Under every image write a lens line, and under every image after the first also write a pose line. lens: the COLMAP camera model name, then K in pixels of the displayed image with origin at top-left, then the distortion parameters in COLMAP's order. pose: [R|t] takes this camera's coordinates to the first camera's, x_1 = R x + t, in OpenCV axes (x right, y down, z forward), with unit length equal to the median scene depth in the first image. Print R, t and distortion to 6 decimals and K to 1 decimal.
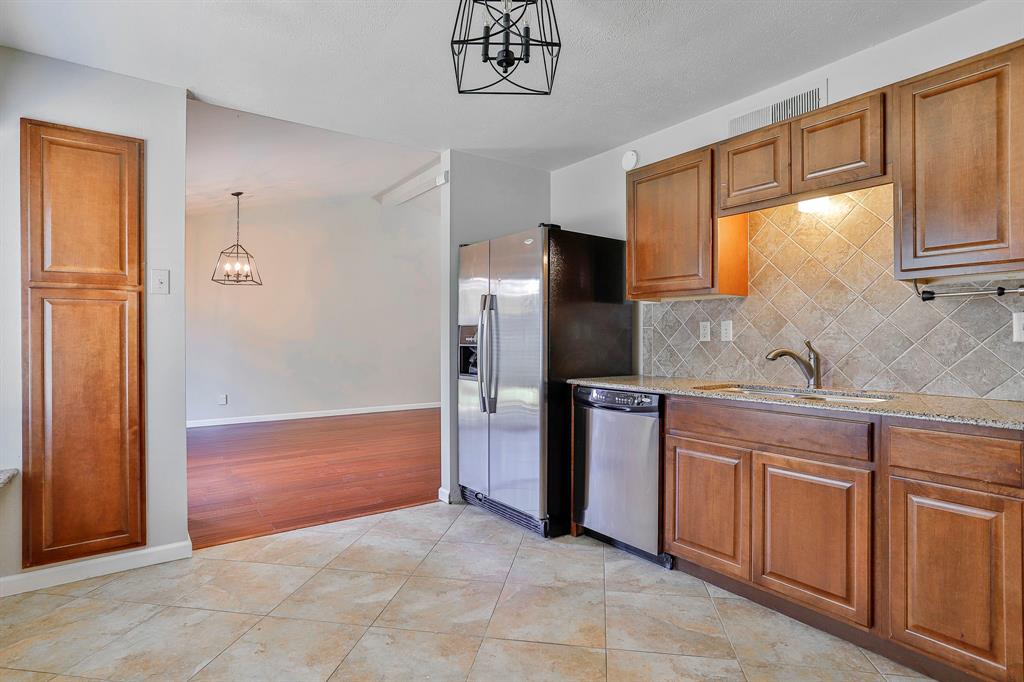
lens RADIAL K [[534.9, 0, 515.8], [0, 534.9, 335.2], [0, 0, 1]] dist [-0.034996, 0.011804]
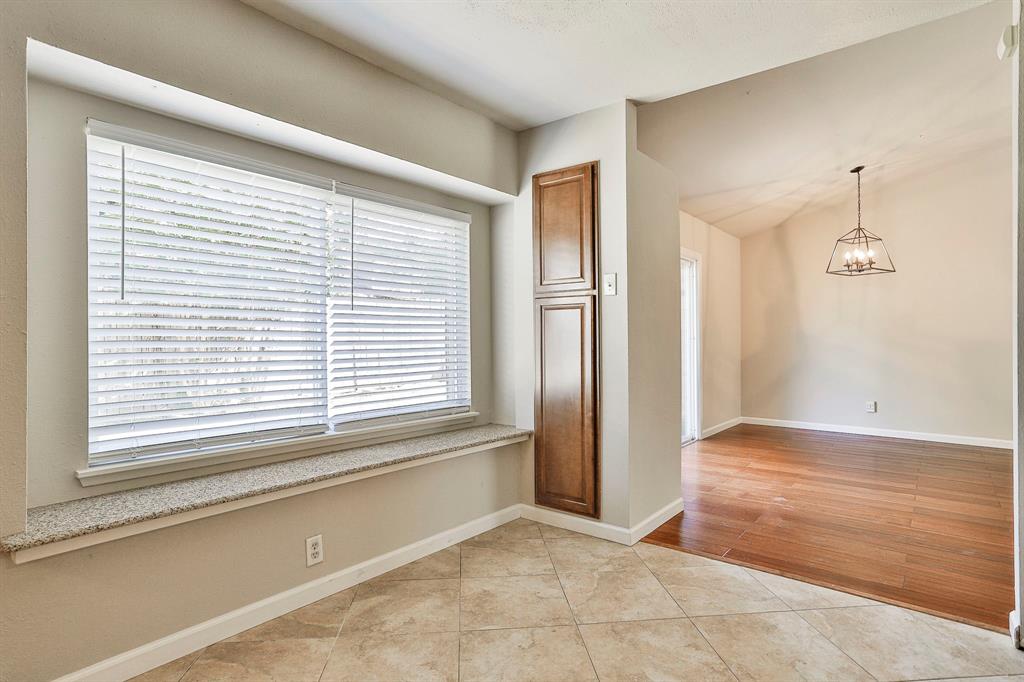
lens RADIAL K [[534.9, 0, 515.3], [0, 534.9, 335.9], [0, 0, 1]] dist [-0.034996, 0.011804]
pose [[0.253979, 0.002628, -0.967206, 0.307925], [0.001959, 0.999993, 0.003232, 0.000460], [0.967208, -0.002716, 0.253972, 0.458488]]
